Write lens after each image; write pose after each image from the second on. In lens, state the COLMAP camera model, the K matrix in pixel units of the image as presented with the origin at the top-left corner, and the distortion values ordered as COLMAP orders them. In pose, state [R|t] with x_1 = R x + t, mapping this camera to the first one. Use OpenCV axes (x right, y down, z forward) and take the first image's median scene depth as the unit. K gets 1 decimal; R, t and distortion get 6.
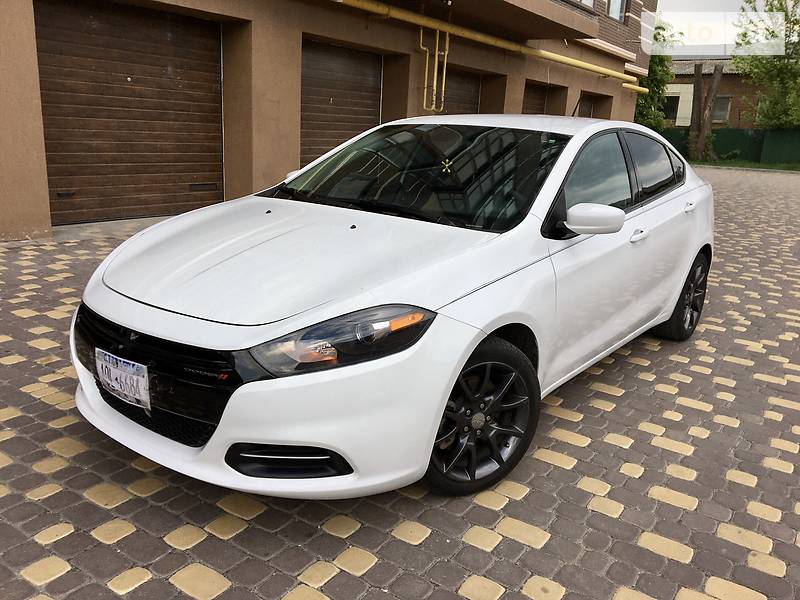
lens RADIAL K [[671.8, 0, 399.1], [0, 671.8, 313.6], [0, 0, 1]] dist [0.058601, -0.067421]
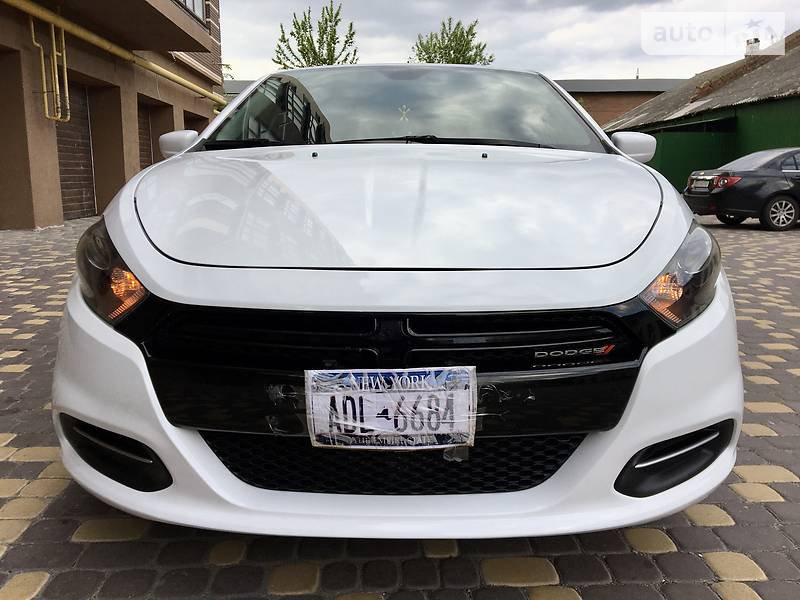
lens RADIAL K [[671.8, 0, 399.1], [0, 671.8, 313.6], [0, 0, 1]] dist [0.058601, -0.067421]
pose [[0.802653, -0.164672, 0.573264, -0.568760], [0.192585, 0.981204, 0.012207, 0.012227], [-0.564500, 0.100604, 0.819280, 0.443976]]
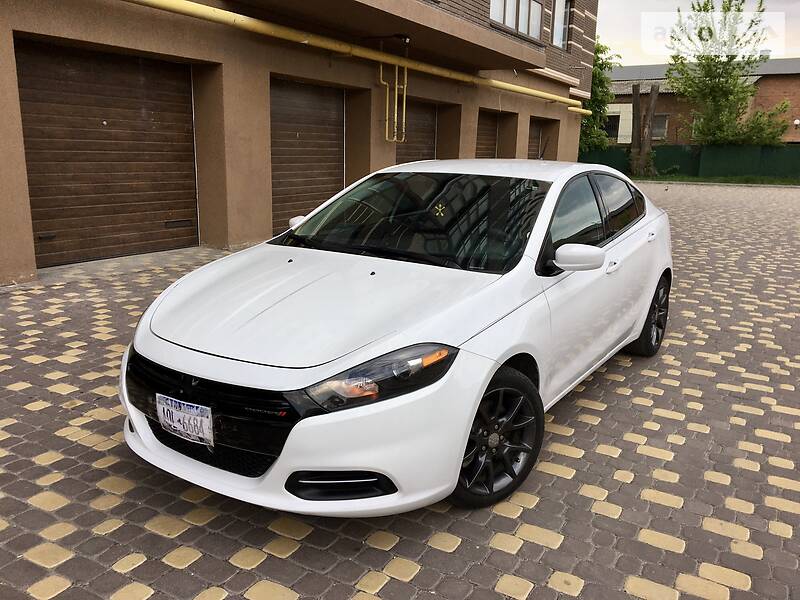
lens RADIAL K [[671.8, 0, 399.1], [0, 671.8, 313.6], [0, 0, 1]] dist [0.058601, -0.067421]
pose [[0.996978, -0.042214, 0.065219, -0.096579], [0.044126, 0.998629, -0.028165, -0.026792], [-0.063941, 0.030958, 0.997473, -0.120522]]
